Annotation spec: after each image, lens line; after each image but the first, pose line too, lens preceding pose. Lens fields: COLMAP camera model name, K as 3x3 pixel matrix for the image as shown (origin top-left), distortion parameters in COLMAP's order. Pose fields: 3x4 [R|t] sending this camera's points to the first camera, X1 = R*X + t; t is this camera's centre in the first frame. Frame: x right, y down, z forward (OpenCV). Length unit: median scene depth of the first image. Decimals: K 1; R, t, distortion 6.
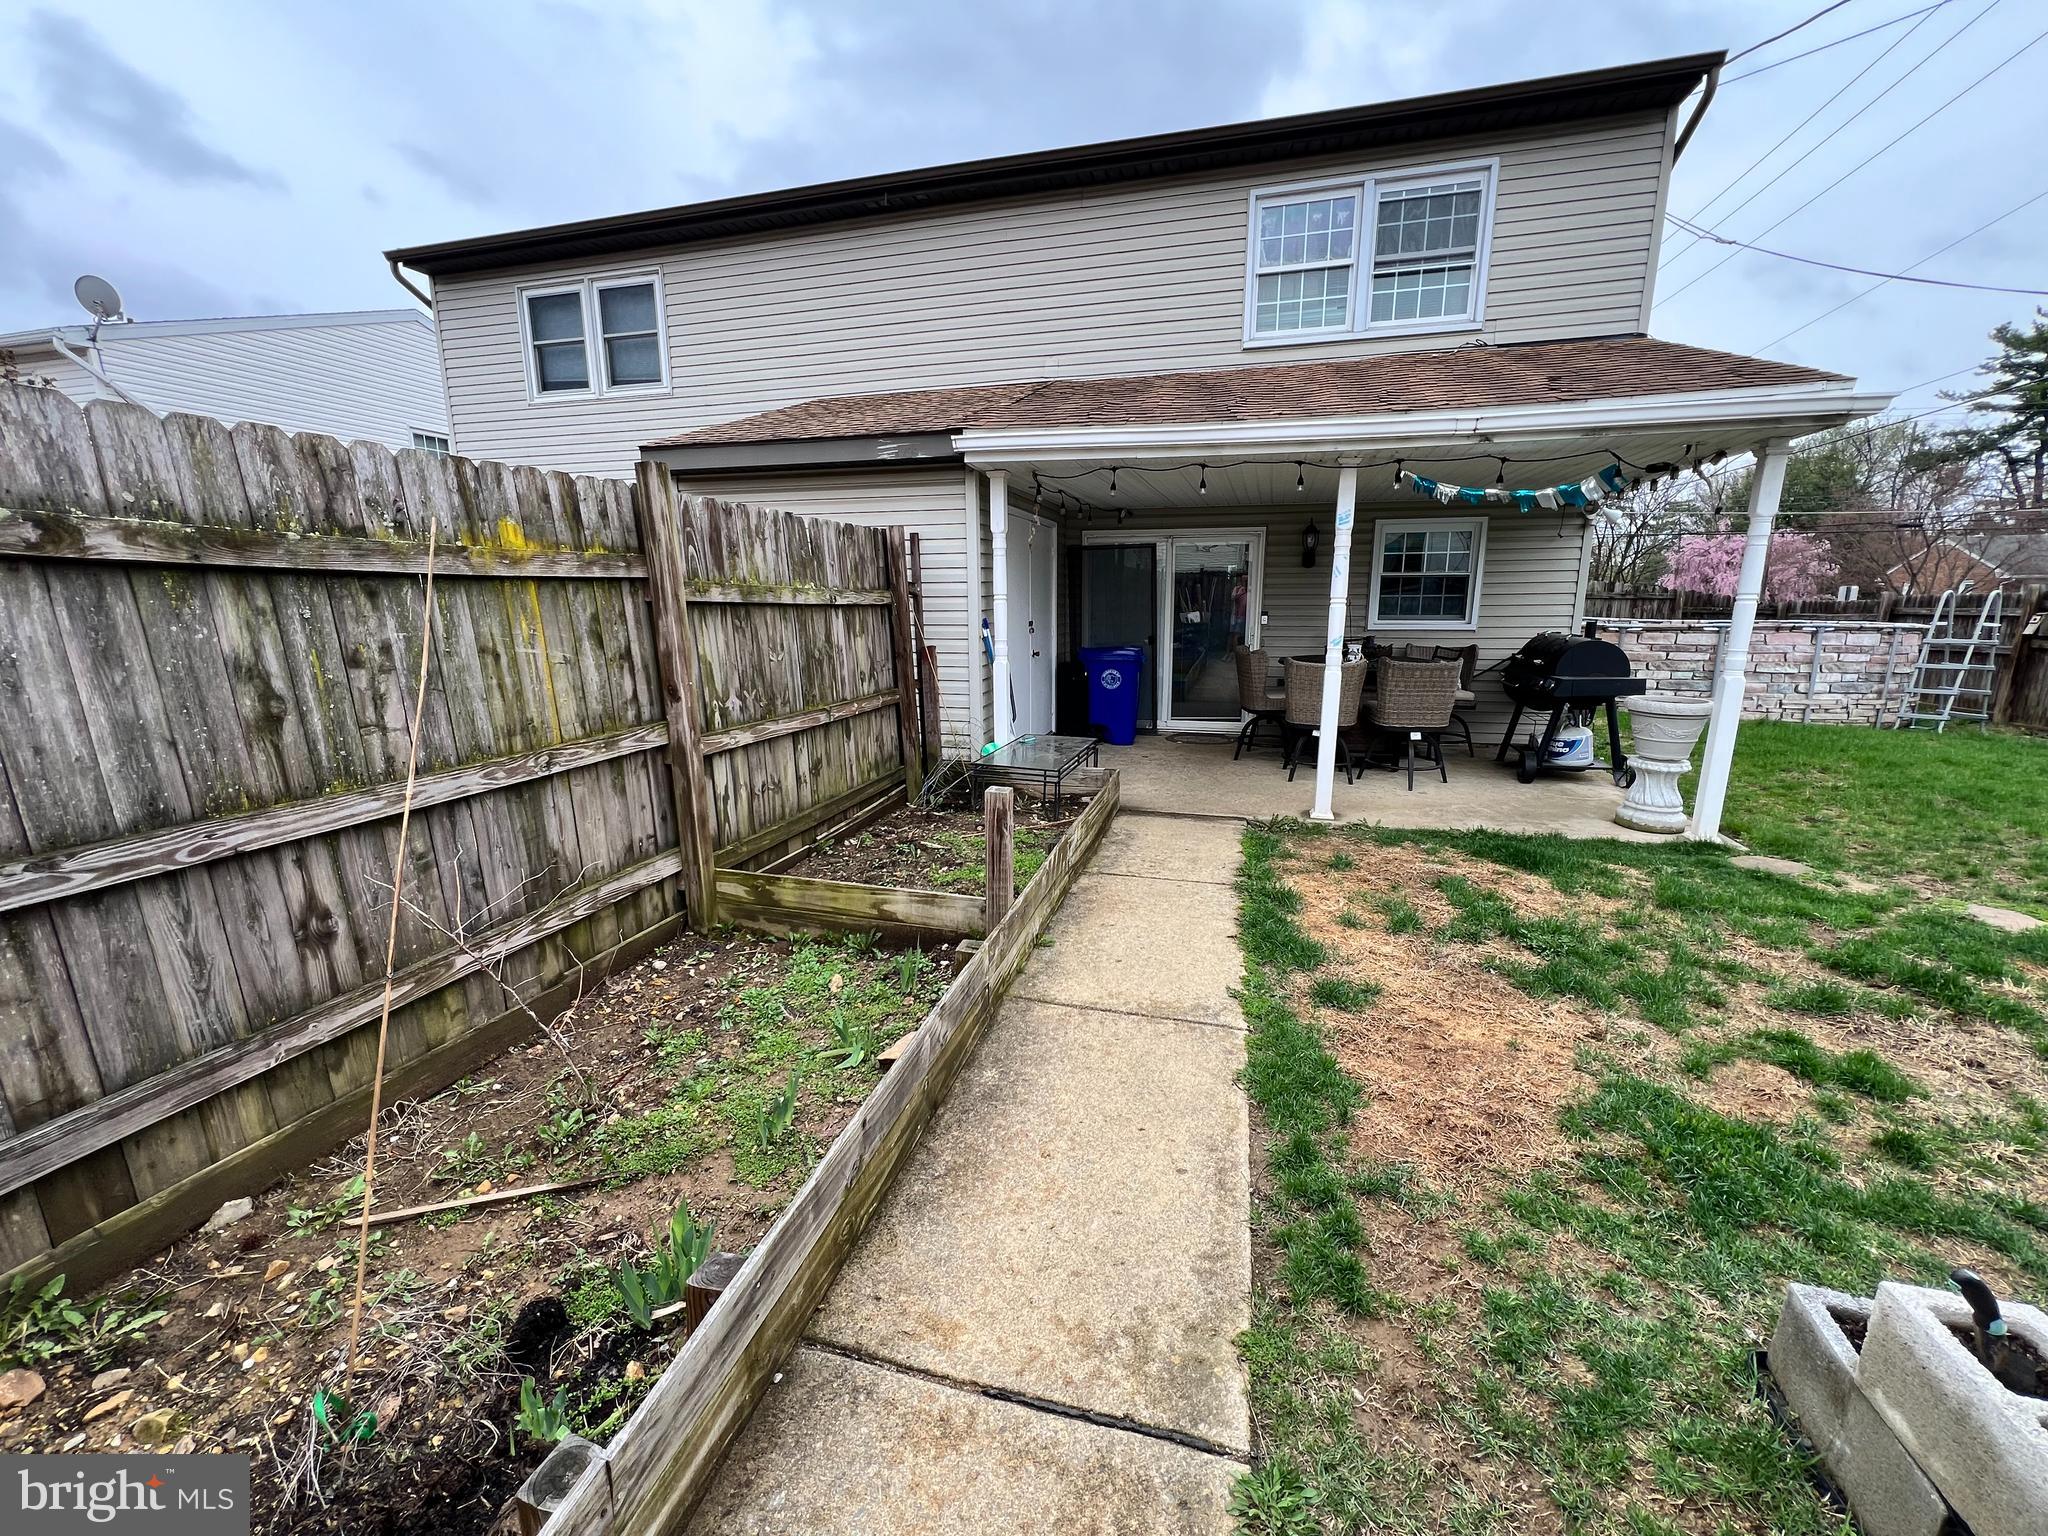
lens RADIAL K [[823.1, 0, 1021.2], [0, 823.1, 768.9], [0, 0, 1]] dist [-0.001617, 0.000062]
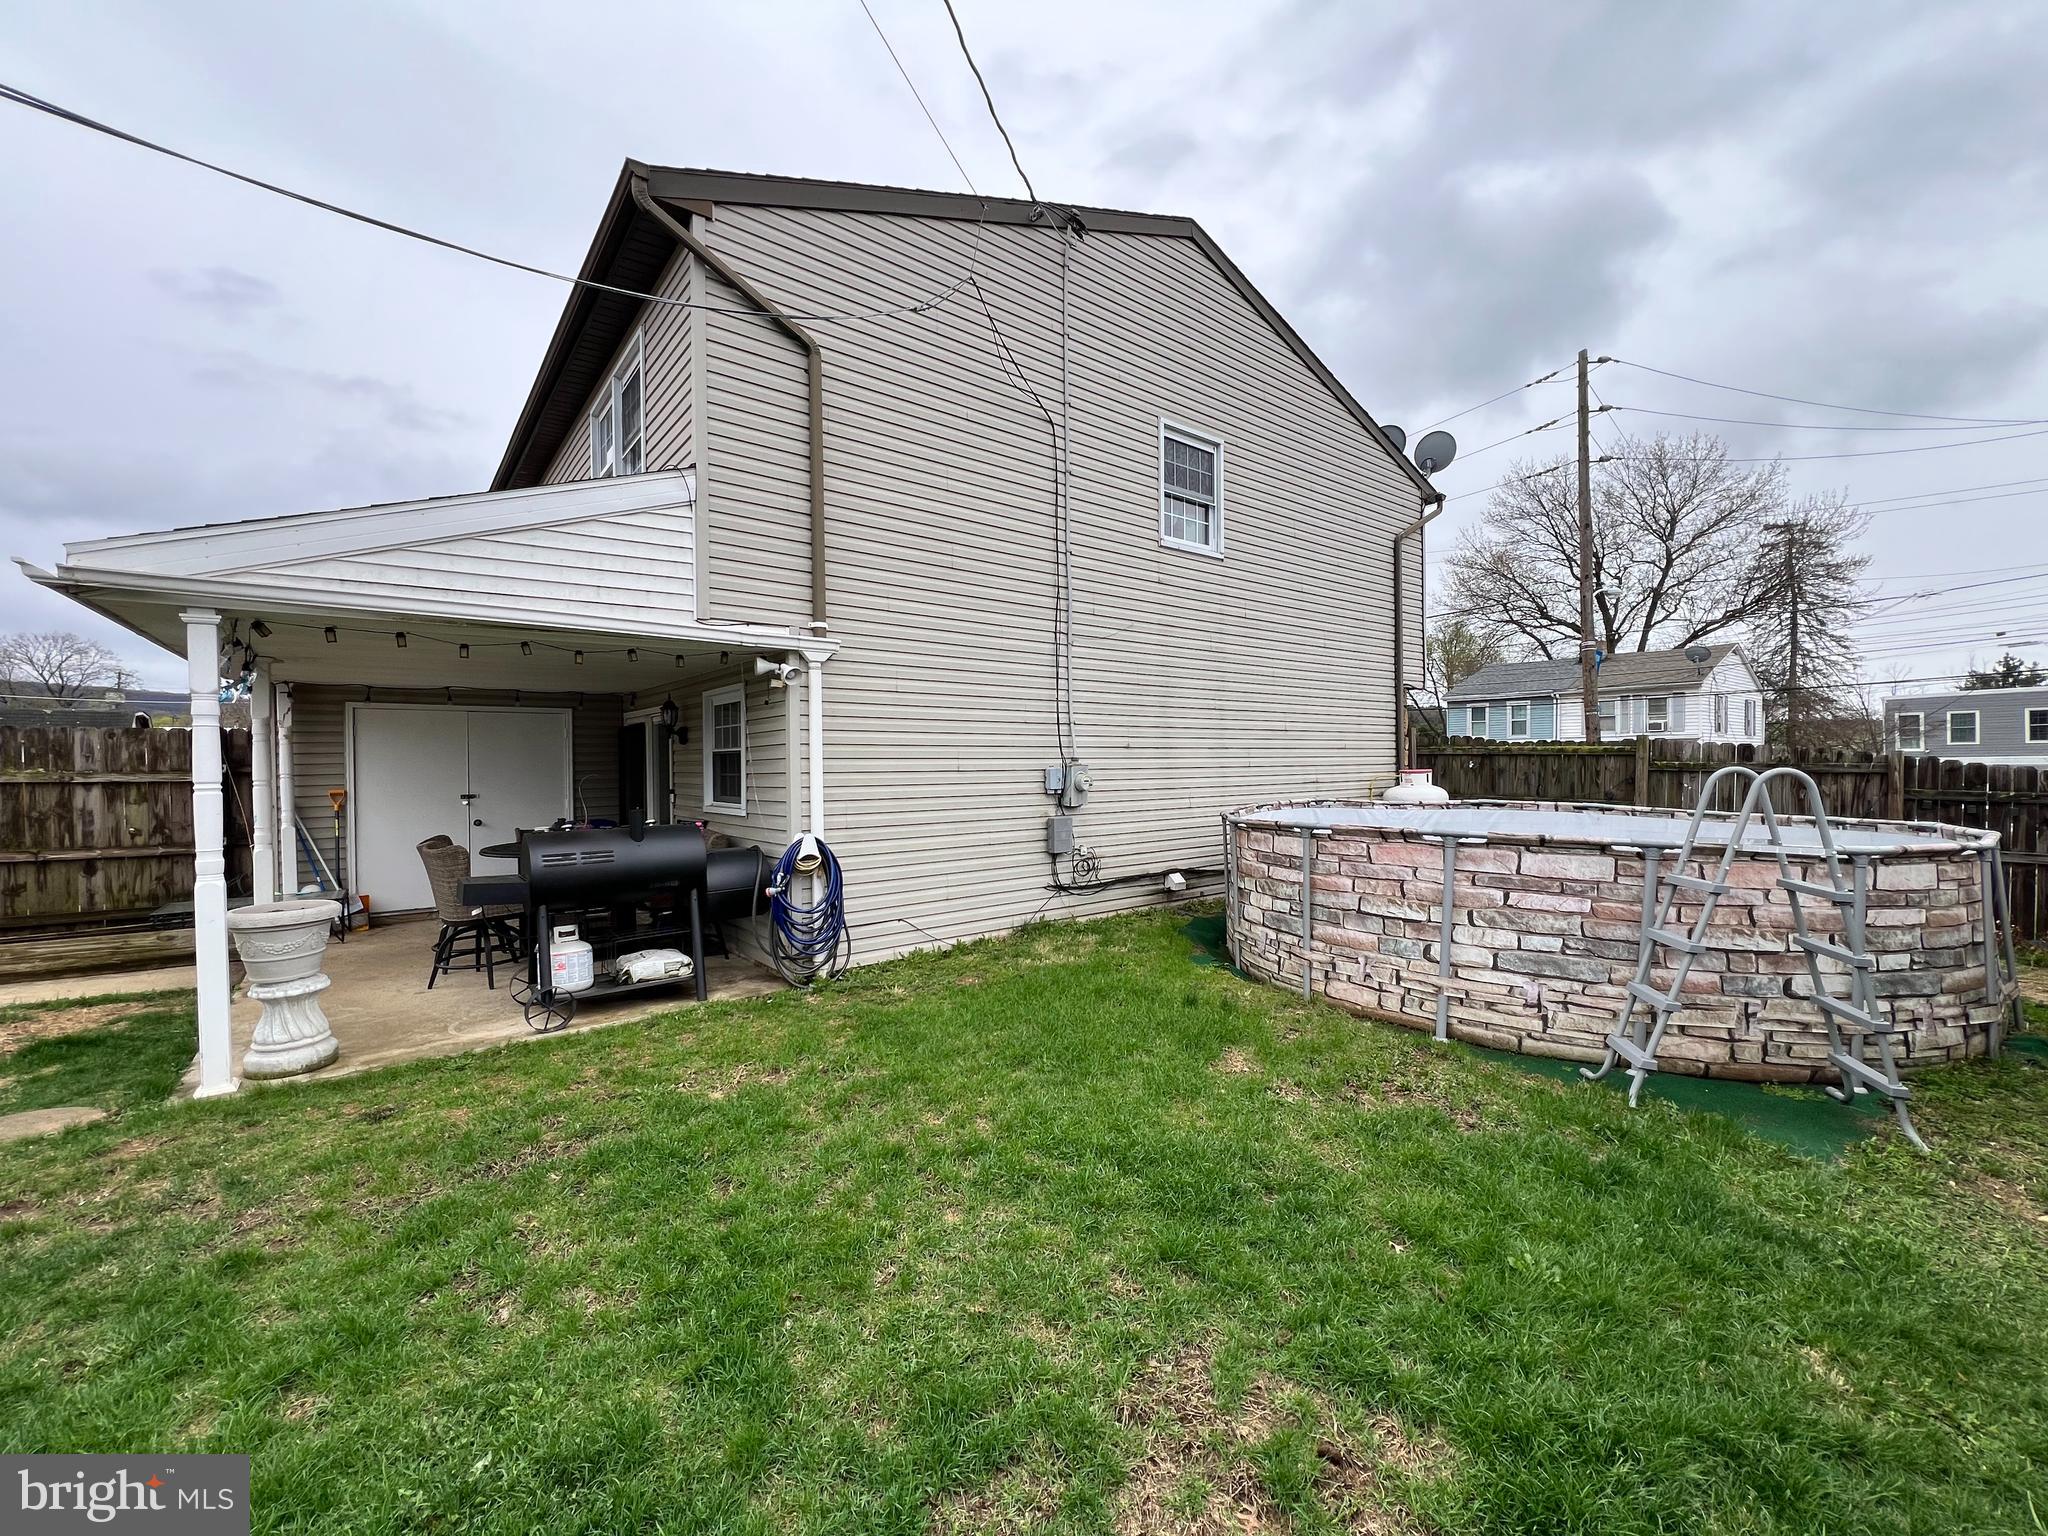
lens RADIAL K [[823.1, 0, 1021.2], [0, 823.1, 768.9], [0, 0, 1]] dist [-0.001617, 0.000062]
pose [[0.805230, 0.001961, -0.592959, 1.649439], [-0.118024, 0.980516, -0.157033, -0.156630], [0.581098, 0.196431, 0.789772, 0.664215]]
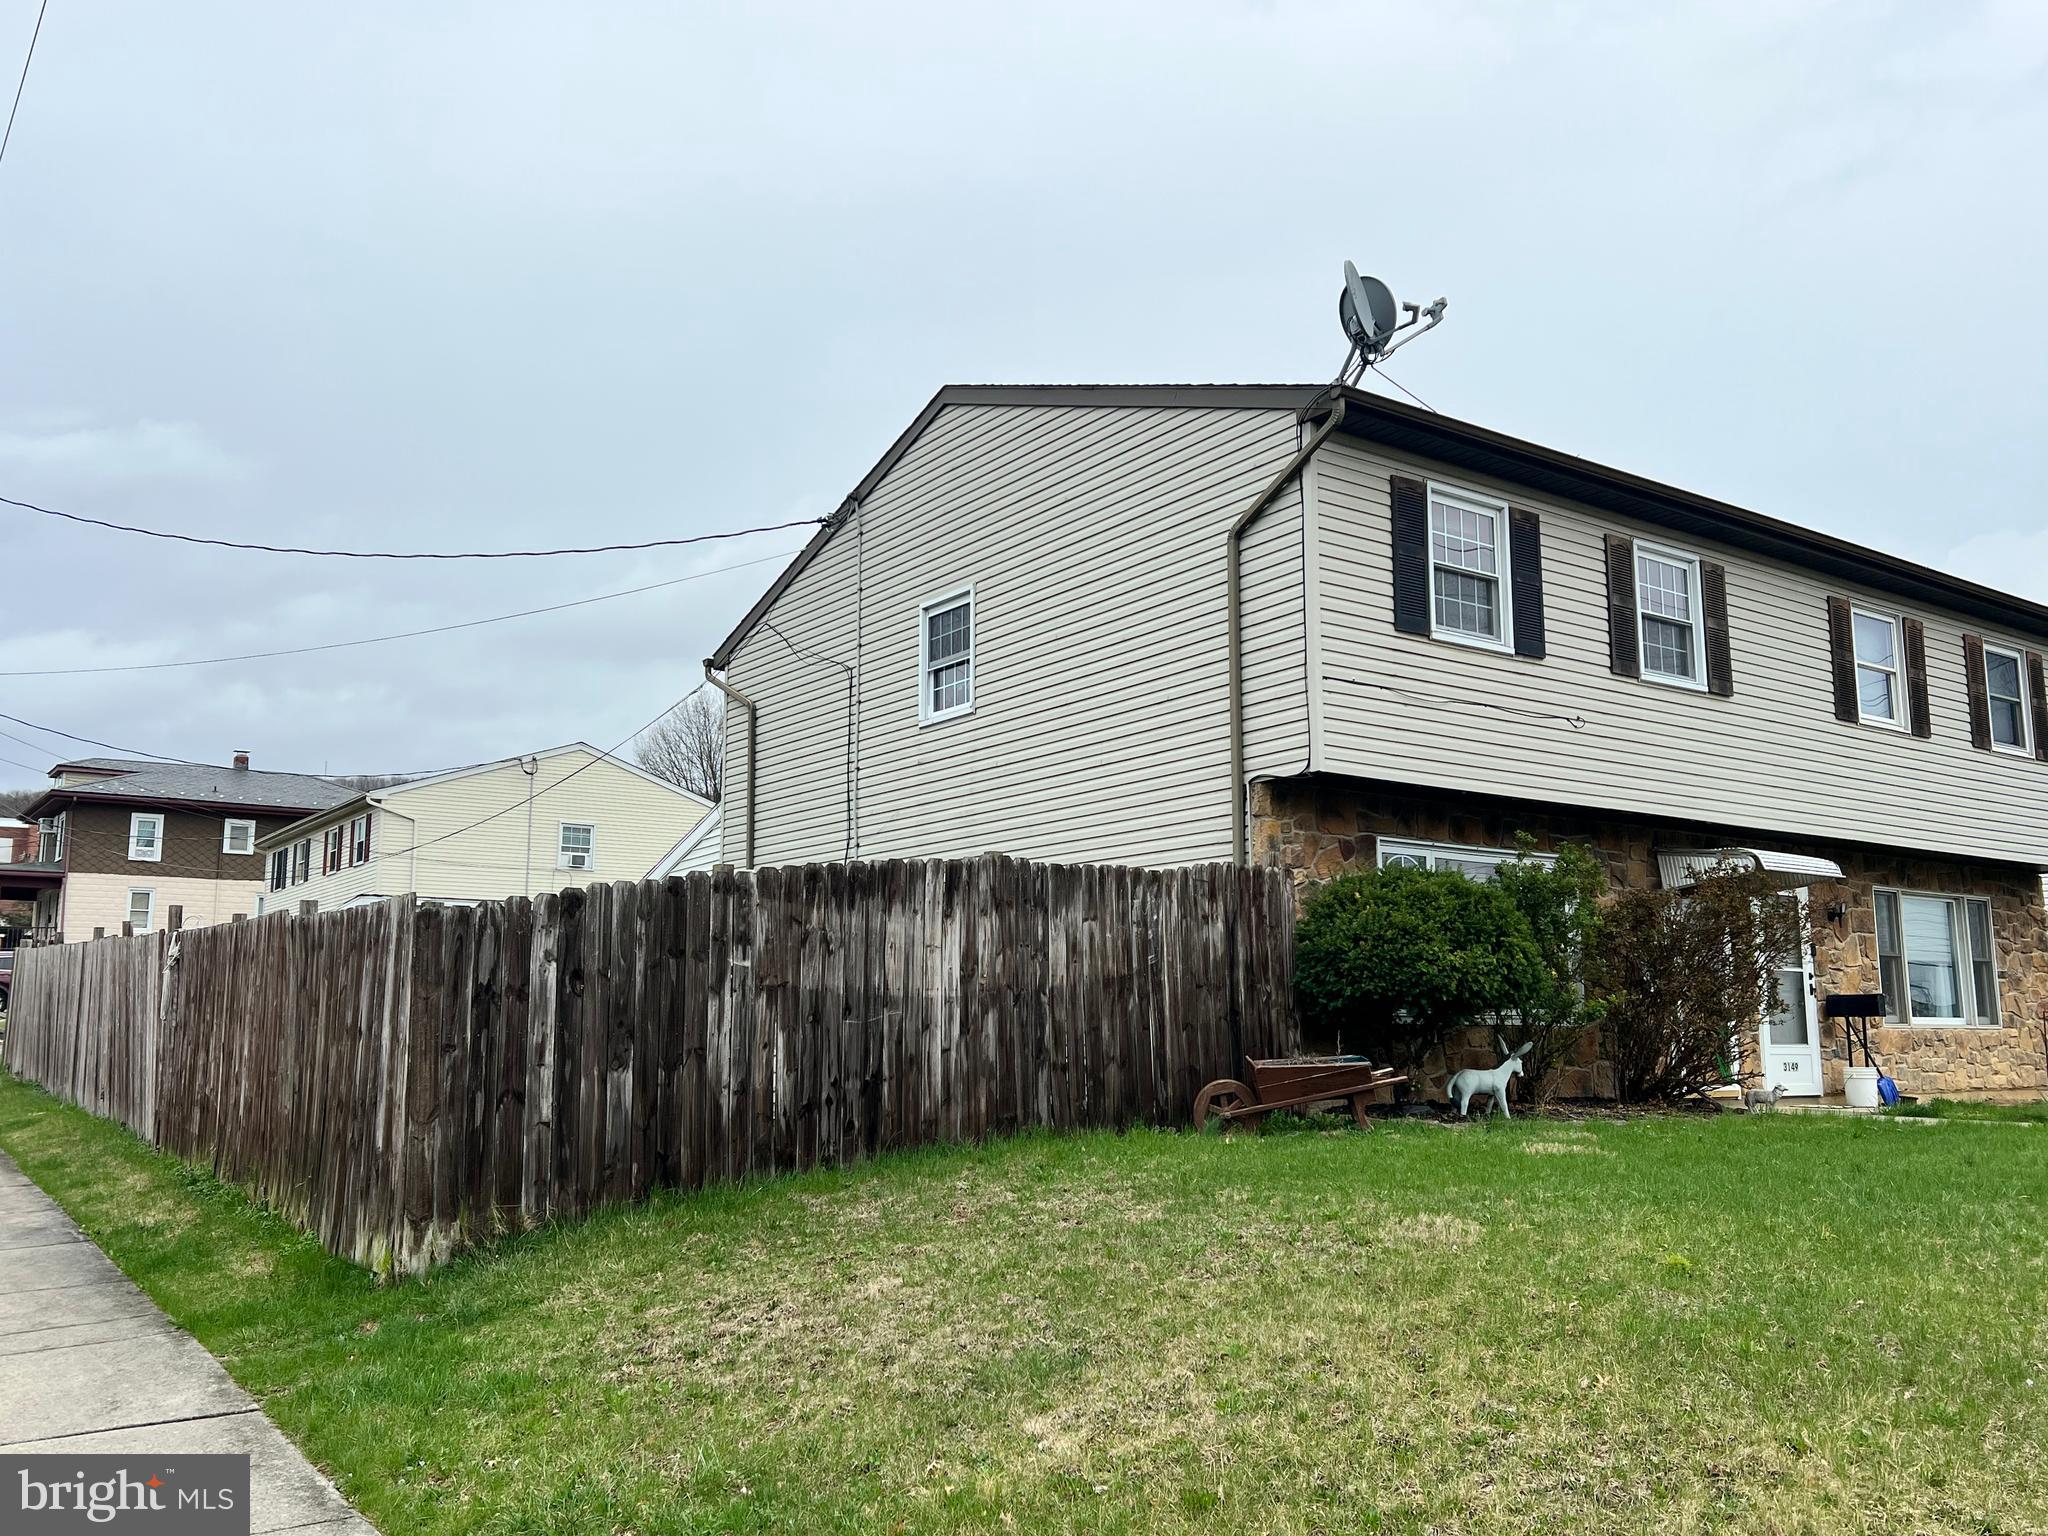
lens RADIAL K [[1674.0, 0, 1024.0], [0, 1674.0, 768.0], [0, 0, 1]] dist [0.030765, -0.000769]
pose [[-0.627424, -0.118855, -0.769553, 3.024599], [-0.156377, 0.987381, -0.025002, -0.648114], [0.762814, 0.104654, -0.638093, 3.668321]]
